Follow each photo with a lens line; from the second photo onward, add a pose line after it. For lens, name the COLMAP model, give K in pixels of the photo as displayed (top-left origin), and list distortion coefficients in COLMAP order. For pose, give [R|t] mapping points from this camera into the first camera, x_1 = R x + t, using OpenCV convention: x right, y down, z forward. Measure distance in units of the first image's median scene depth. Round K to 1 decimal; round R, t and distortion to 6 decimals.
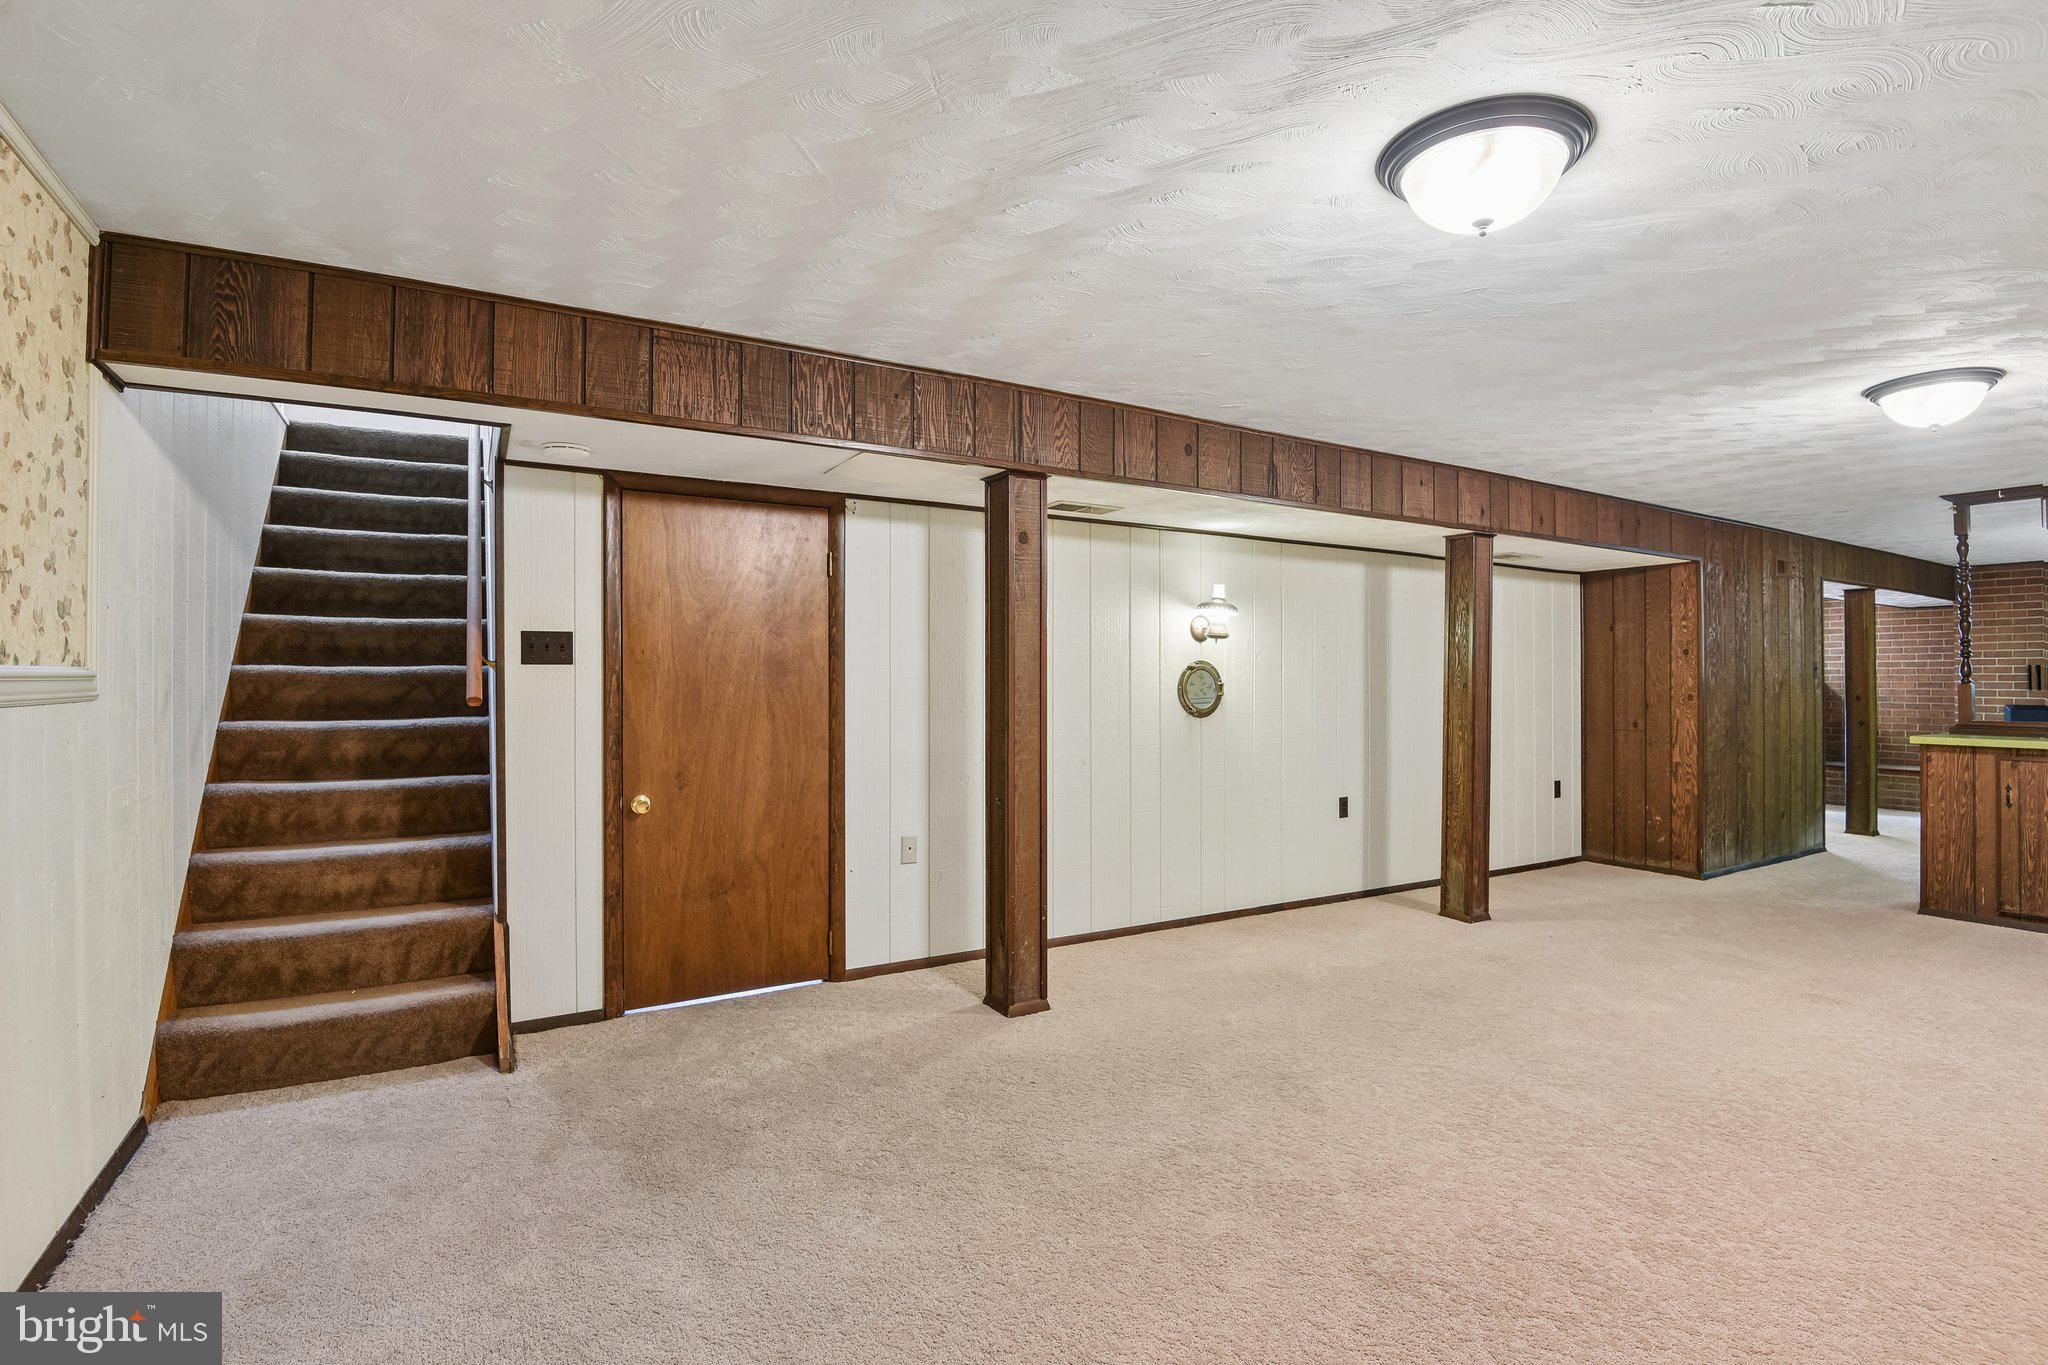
lens RADIAL K [[963.2, 0, 1015.1], [0, 963.2, 674.5], [0, 0, 1]] dist [-0.019776, -0.014919]
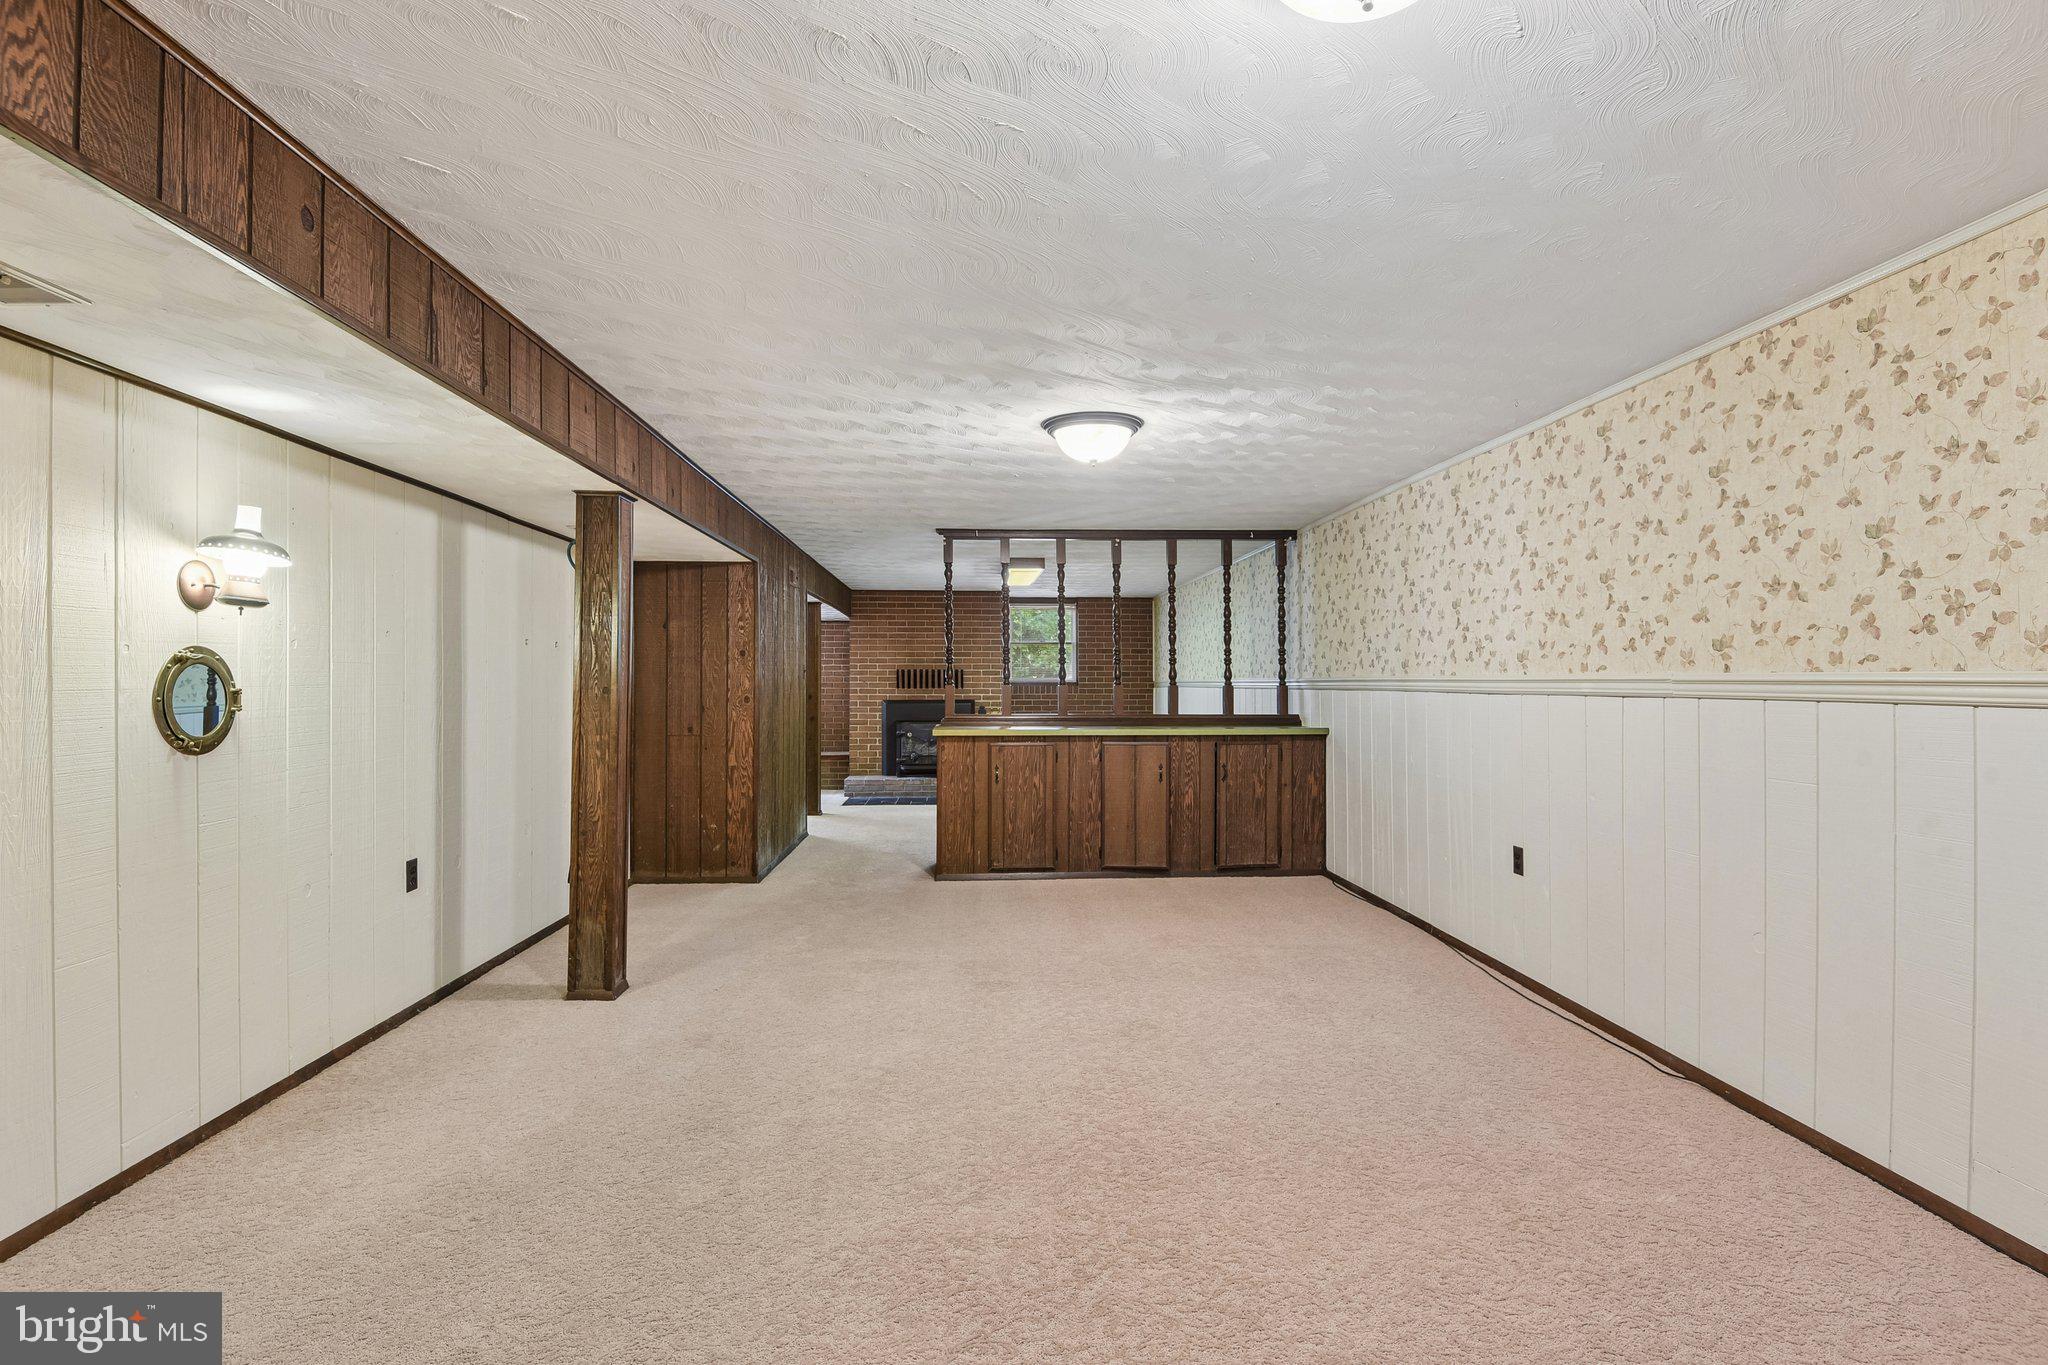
lens RADIAL K [[963.2, 0, 1031.0], [0, 963.2, 666.3], [0, 0, 1]] dist [-0.019776, -0.014919]
pose [[0.437974, 0.012536, 0.898900, -0.071009], [-0.003070, 0.999918, -0.012449, 0.001538], [-0.898982, 0.002692, 0.437977, 0.370572]]
